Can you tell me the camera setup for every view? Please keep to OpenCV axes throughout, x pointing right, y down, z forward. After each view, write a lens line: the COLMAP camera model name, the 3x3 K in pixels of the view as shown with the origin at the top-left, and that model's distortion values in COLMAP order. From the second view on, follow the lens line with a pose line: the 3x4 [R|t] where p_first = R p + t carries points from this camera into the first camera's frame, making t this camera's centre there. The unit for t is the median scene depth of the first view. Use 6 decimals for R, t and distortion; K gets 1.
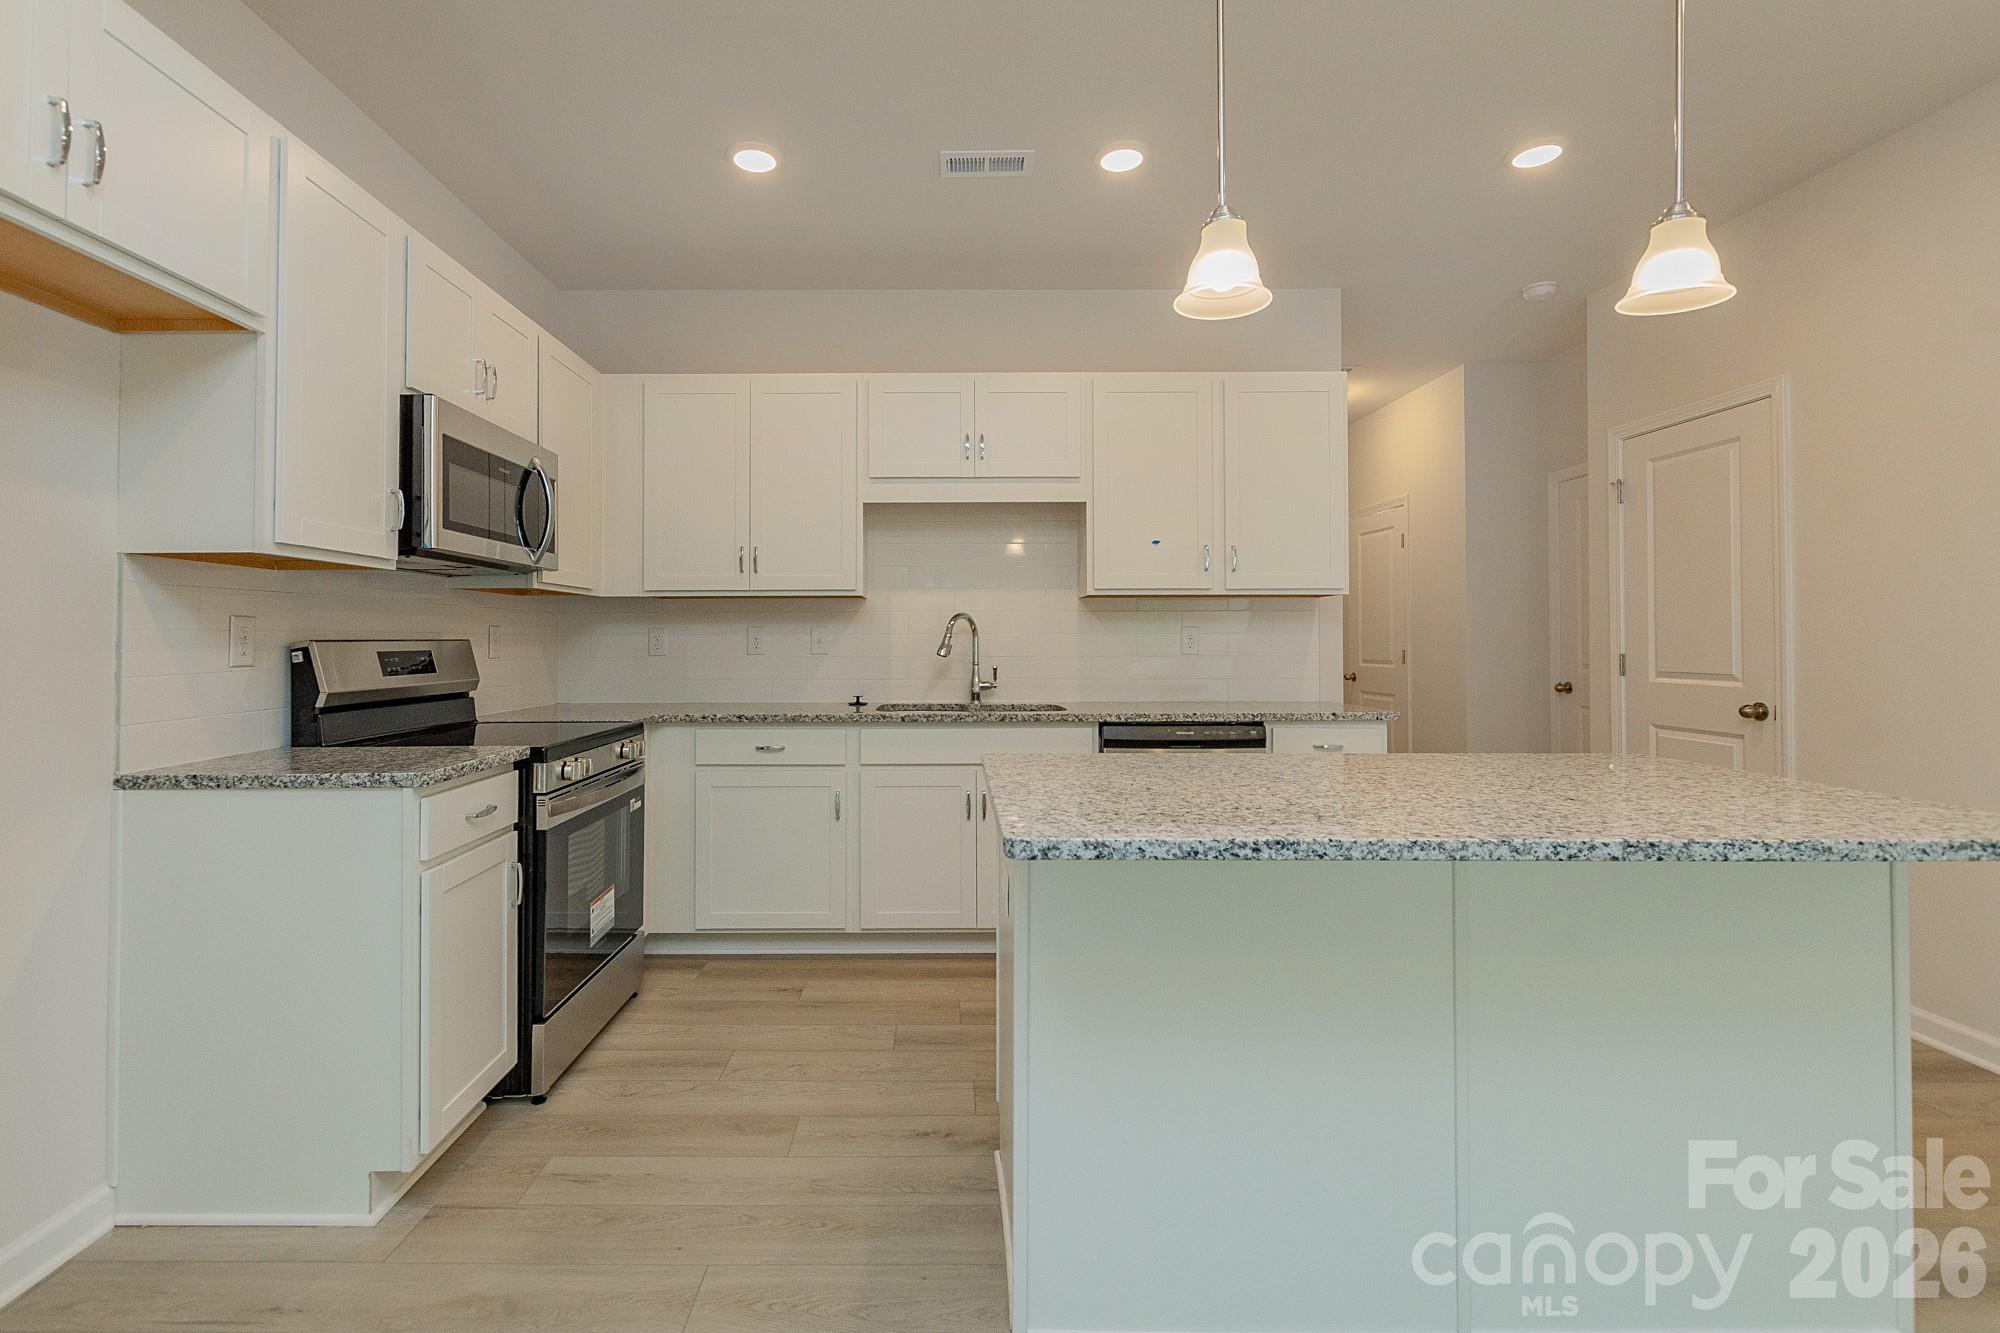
lens RADIAL K [[917.8, 0, 919.5], [0, 917.8, 626.5], [0, 0, 1]] dist [0.001858, 0.000064]
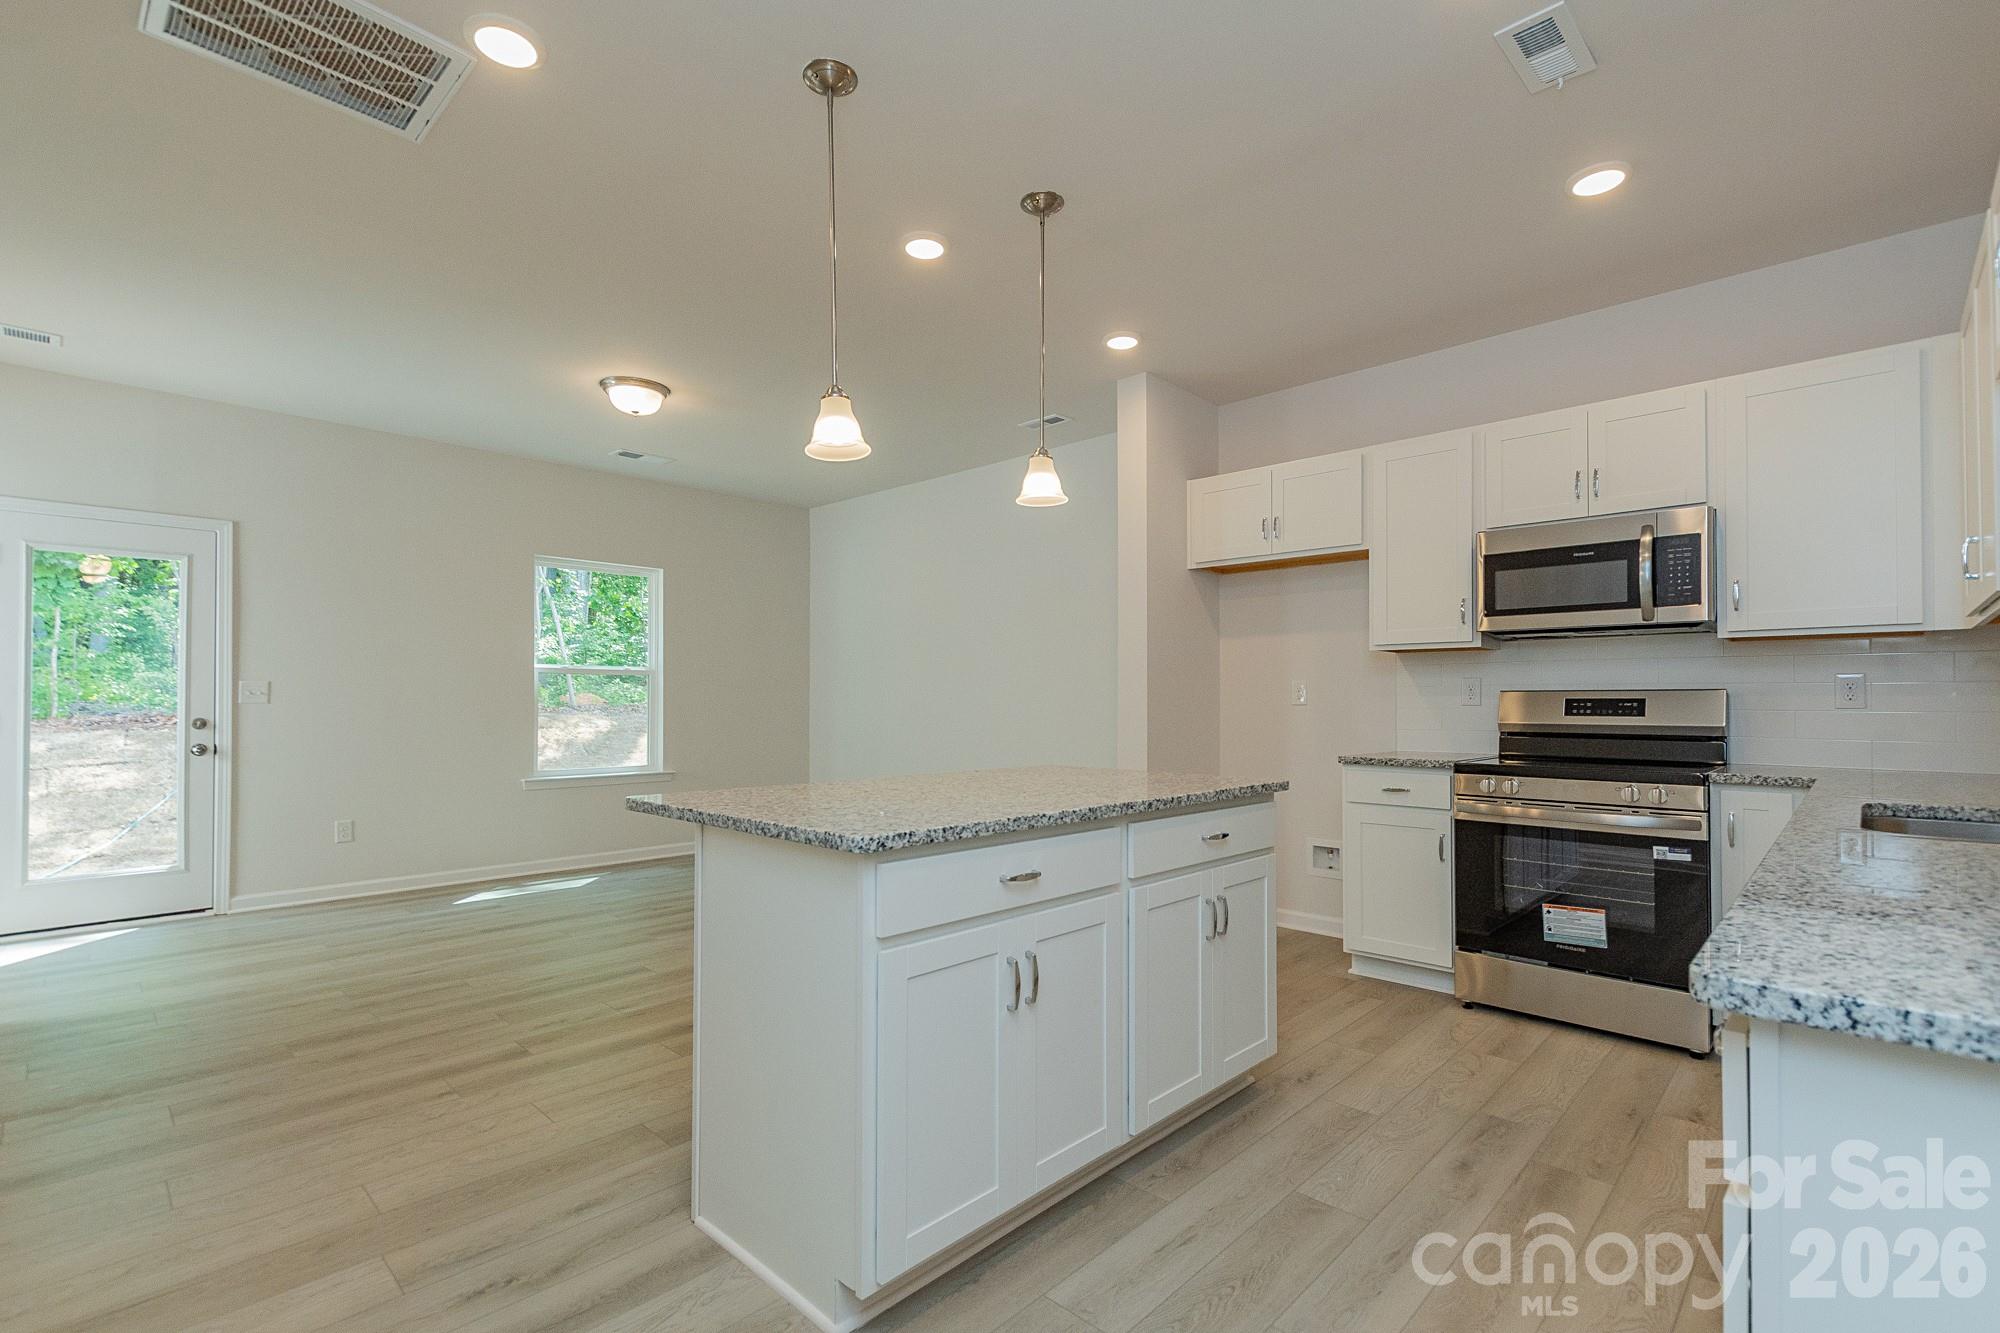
lens RADIAL K [[932.9, 0, 1032.9], [0, 932.9, 688.3], [0, 0, 1]] dist [-0.000449, -0.001808]
pose [[-0.664299, -0.008610, -0.747417, 0.807629], [0.010683, 0.999722, -0.021012, 0.026023], [0.747391, -0.021943, -0.664022, 1.042919]]
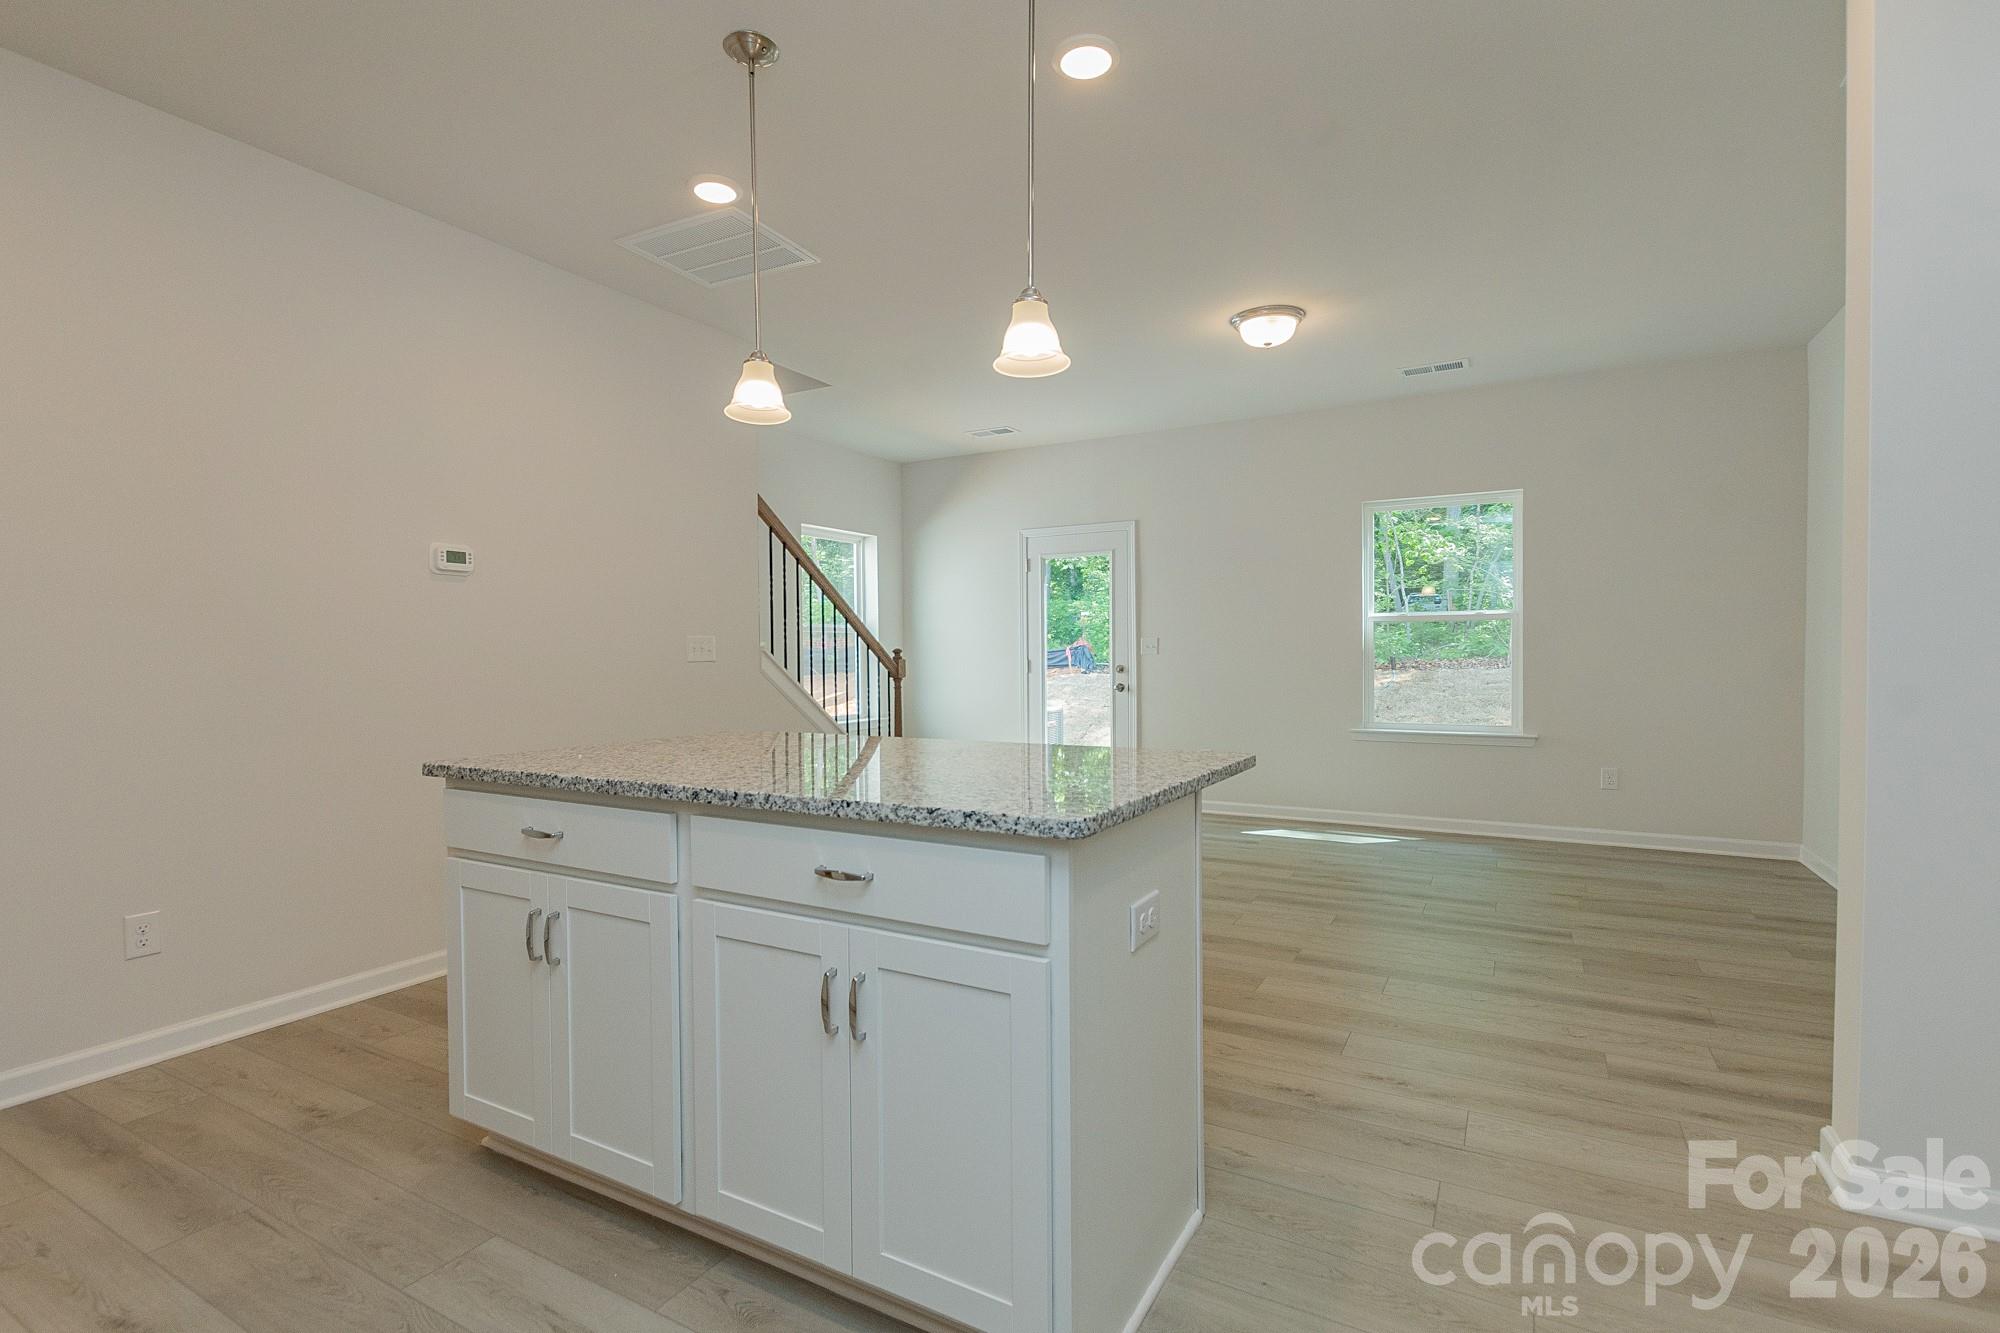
lens RADIAL K [[915.4, 0, 962.1], [0, 915.4, 672.0], [0, 0, 1]] dist [0.012915, 0.000038]
pose [[-0.872431, 0.000057, 0.488737, -0.097919], [0.004245, 0.999963, 0.007461, 0.026664], [-0.488719, 0.008584, -0.872399, 1.023594]]
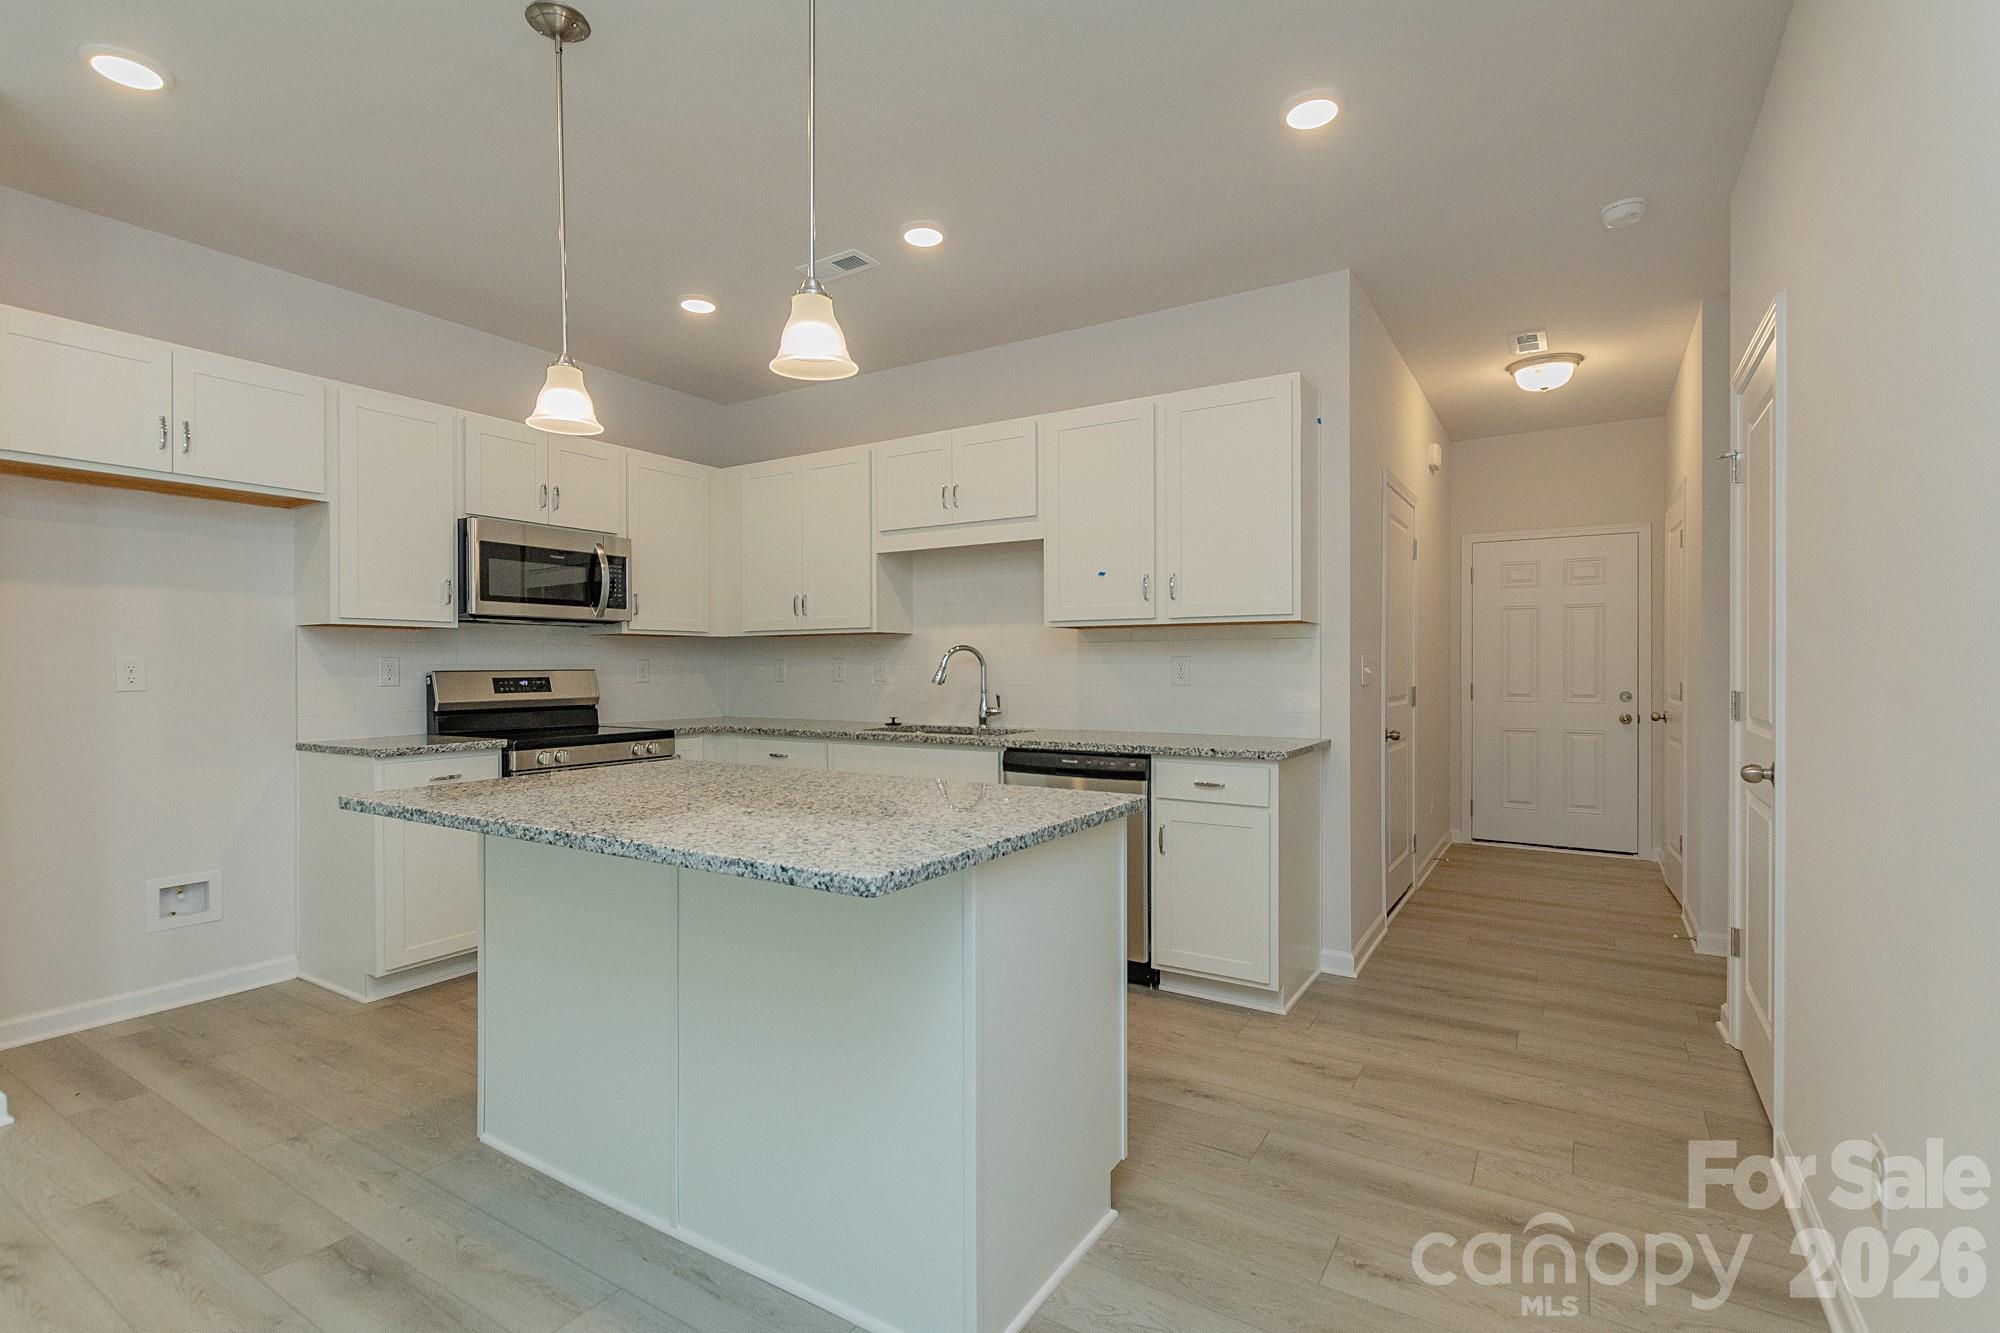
lens RADIAL K [[910.5, 0, 979.3], [0, 910.5, 673.4], [0, 0, 1]] dist [-0.002142, -0.000196]
pose [[0.851585, 0.003873, -0.524203, 0.734110], [0.008513, 0.999739, 0.021217, -0.004870], [0.524148, -0.022530, 0.851329, 0.080319]]
